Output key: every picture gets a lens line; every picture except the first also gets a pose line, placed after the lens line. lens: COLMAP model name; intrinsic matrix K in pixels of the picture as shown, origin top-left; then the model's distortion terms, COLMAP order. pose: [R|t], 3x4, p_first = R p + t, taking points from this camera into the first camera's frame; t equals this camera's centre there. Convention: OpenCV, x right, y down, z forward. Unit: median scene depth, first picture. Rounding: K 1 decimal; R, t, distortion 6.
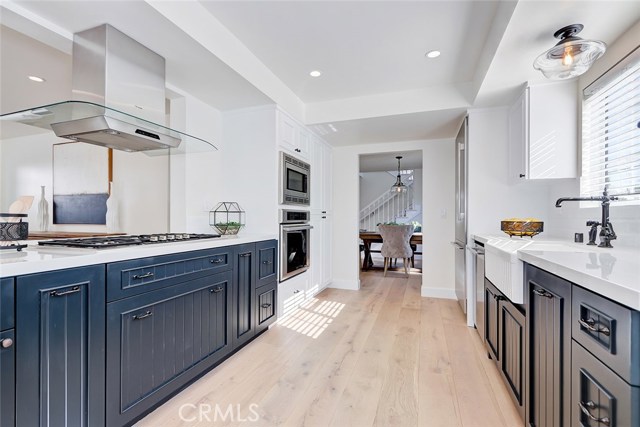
lens RADIAL K [[299.2, 0, 312.3], [0, 299.2, 213.3], [0, 0, 1]] dist [0.001124, 0.000830]
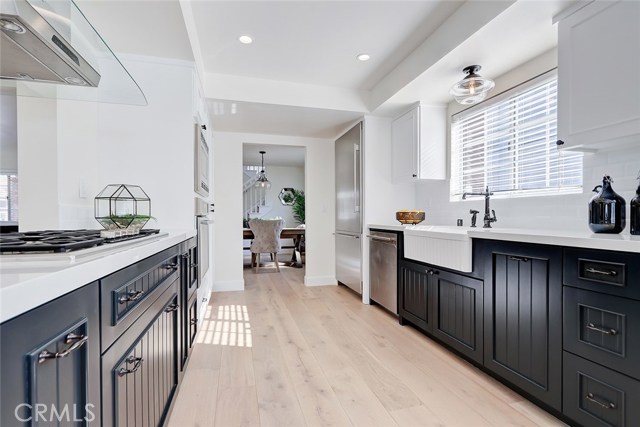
lens RADIAL K [[301.1, 0, 312.1], [0, 301.1, 216.0], [0, 0, 1]] dist [-0.001026, 0.000020]
pose [[0.821249, -0.005076, 0.570548, -0.341976], [-0.002284, 0.999923, 0.012183, 0.026374], [-0.570566, -0.011308, 0.821174, 0.187988]]
